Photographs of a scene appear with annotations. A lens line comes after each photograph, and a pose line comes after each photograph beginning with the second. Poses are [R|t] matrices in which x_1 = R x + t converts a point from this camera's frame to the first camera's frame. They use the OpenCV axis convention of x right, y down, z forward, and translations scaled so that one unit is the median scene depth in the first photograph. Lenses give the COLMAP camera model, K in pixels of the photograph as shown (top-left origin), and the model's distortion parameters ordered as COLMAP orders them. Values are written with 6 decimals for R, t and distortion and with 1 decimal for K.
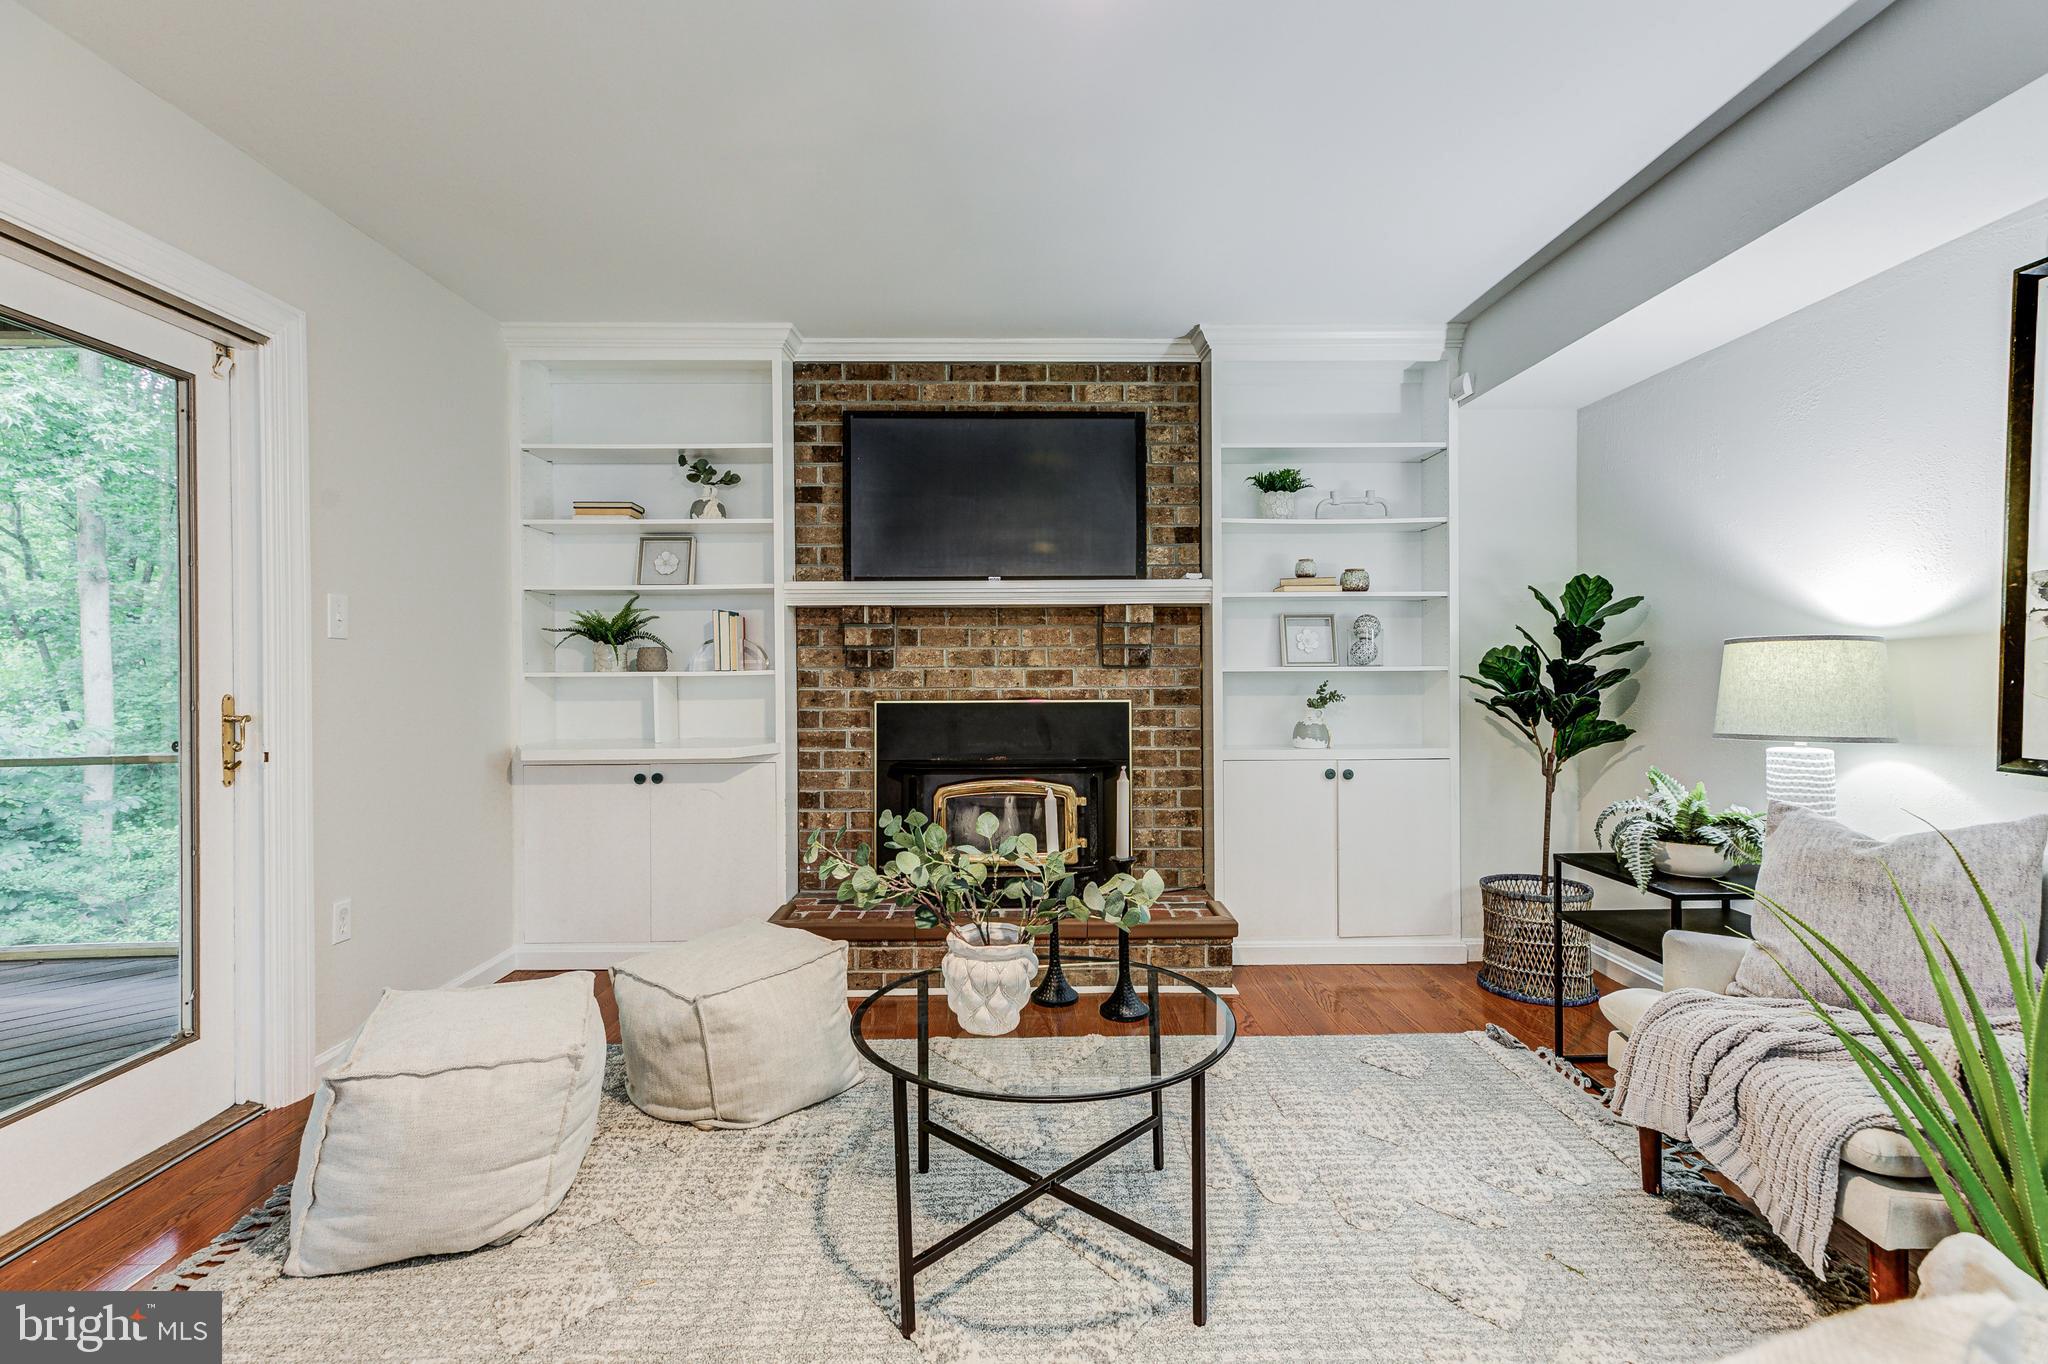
lens RADIAL K [[958.0, 0, 1032.3], [0, 958.0, 676.7], [0, 0, 1]] dist [0.012668, -0.000016]
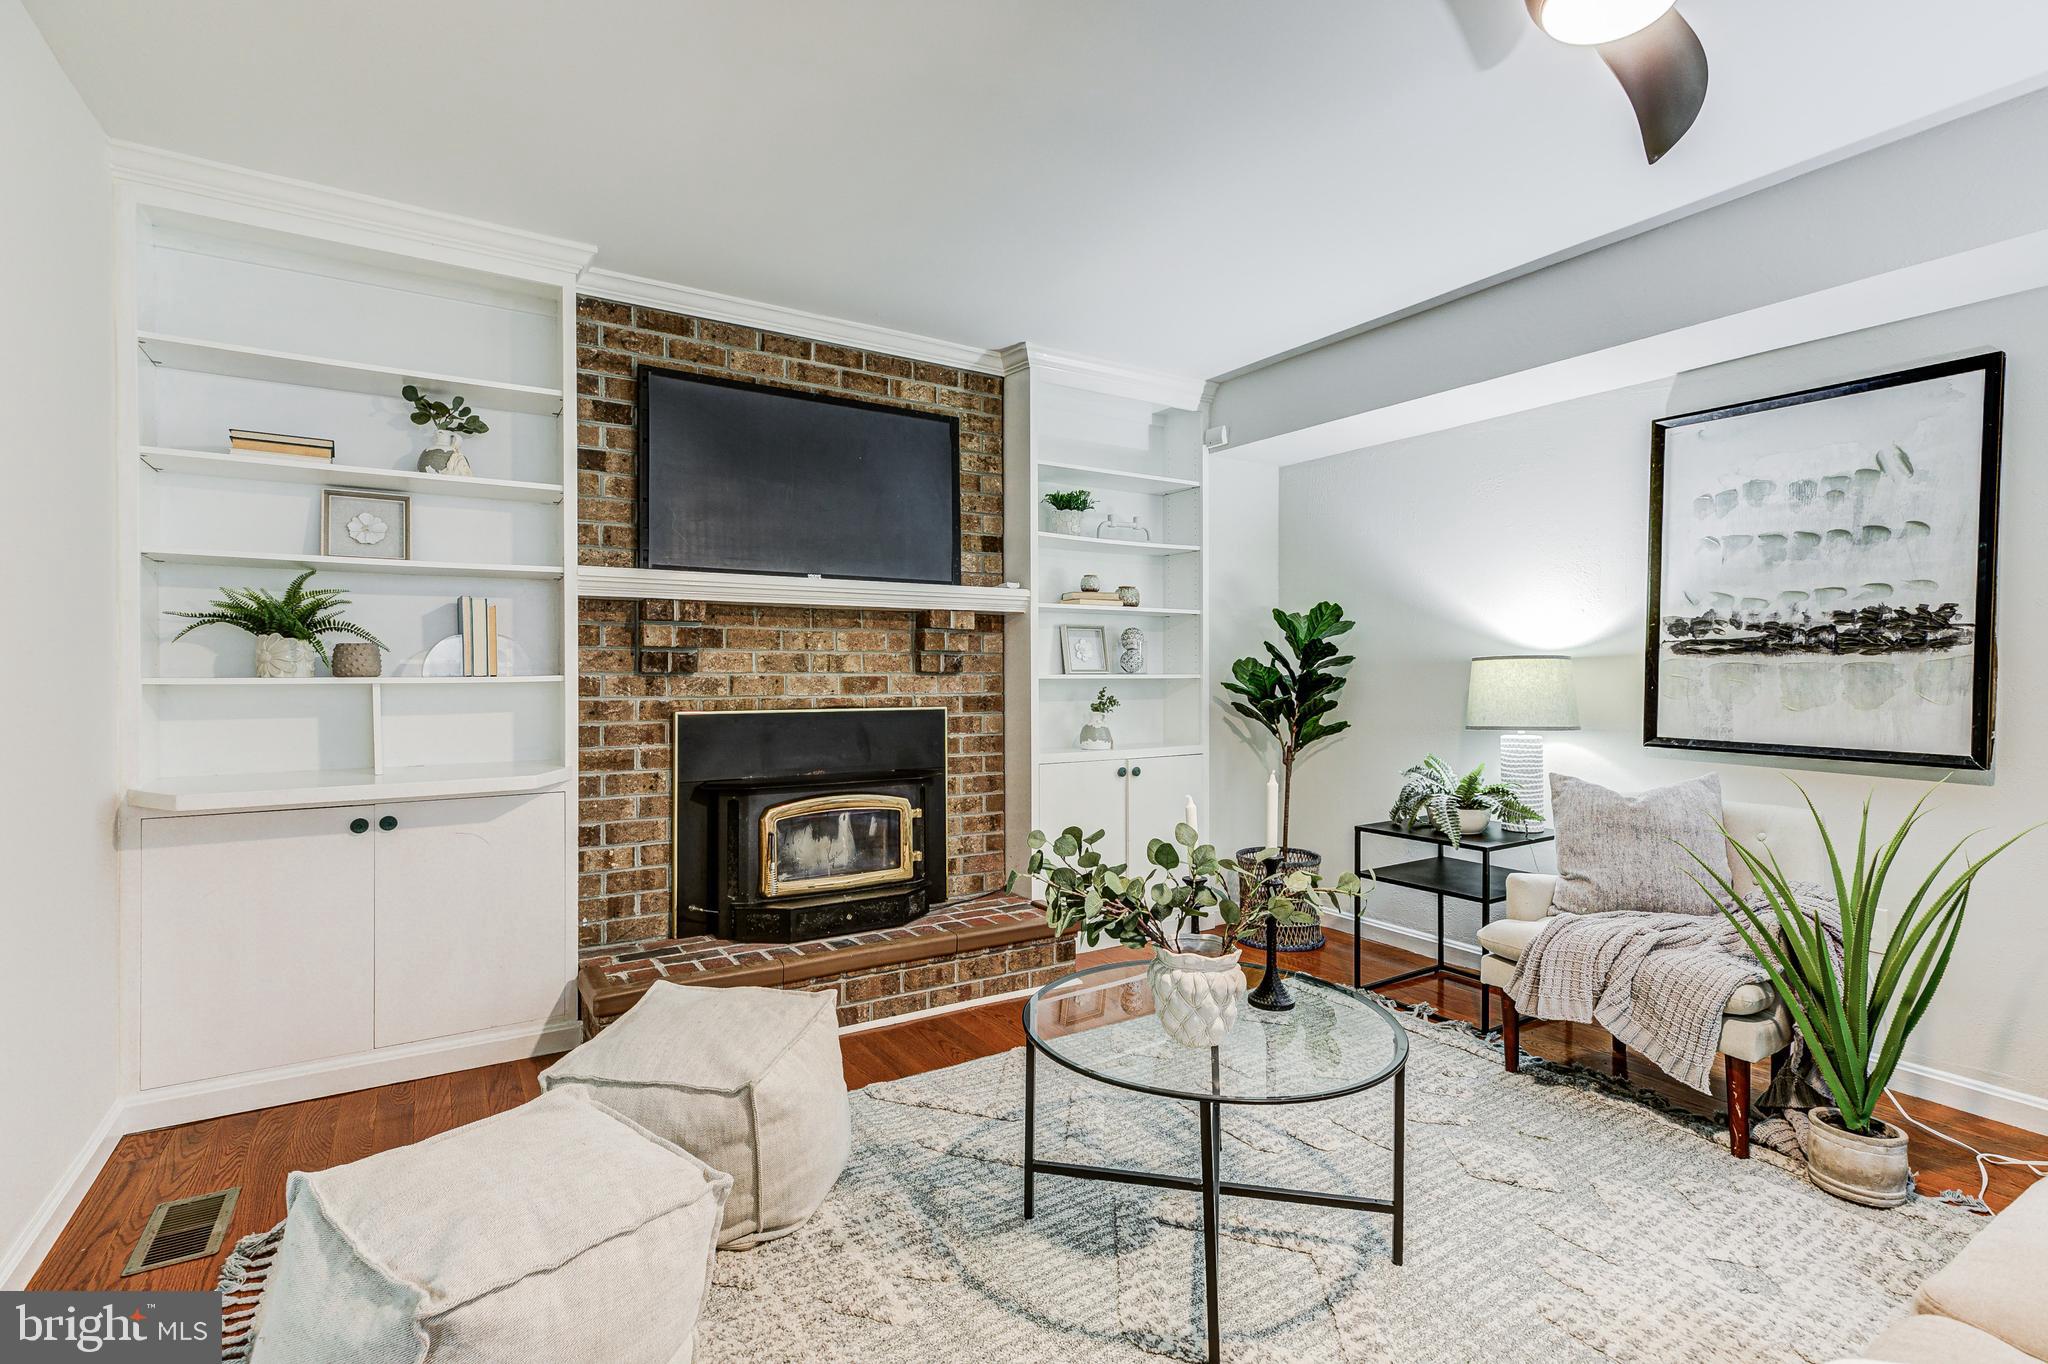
lens RADIAL K [[958.0, 0, 1026.7], [0, 958.0, 674.7], [0, 0, 1]] dist [0.012668, -0.000016]
pose [[0.855162, 0.003960, 0.518345, -0.343956], [-0.000689, 0.999979, -0.006502, -0.002635], [-0.518360, 0.005204, 0.855147, 0.115293]]
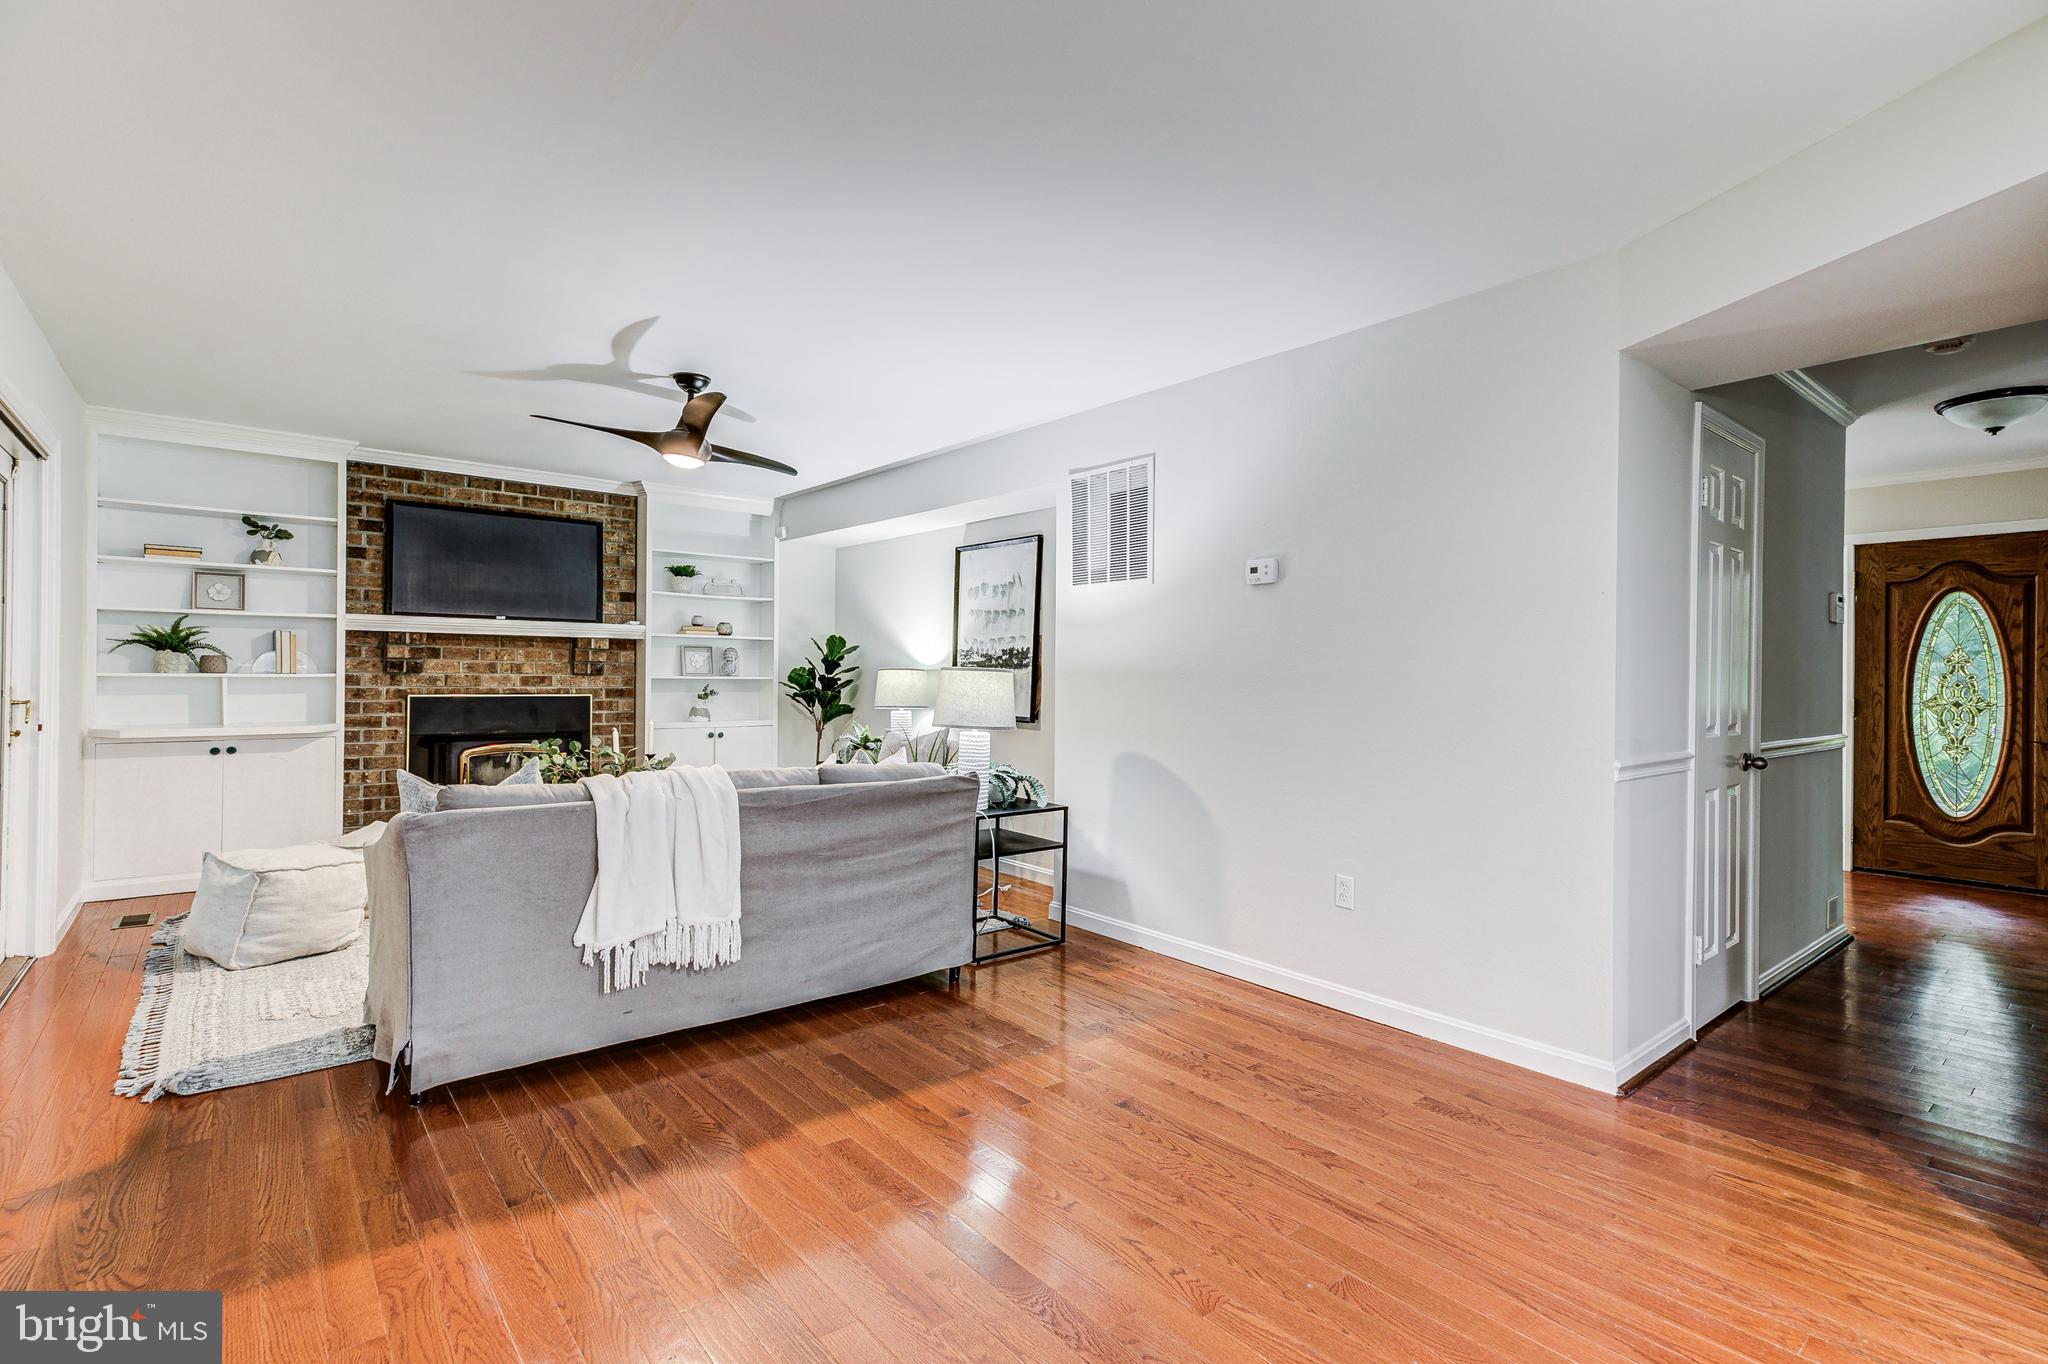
lens RADIAL K [[958.0, 0, 1026.4], [0, 958.0, 673.7], [0, 0, 1]] dist [0.012668, -0.000016]
pose [[0.782397, 0.014961, 0.622601, -0.350570], [-0.010005, 0.999884, -0.011454, -0.000544], [-0.622700, 0.002733, 0.782456, -0.785172]]
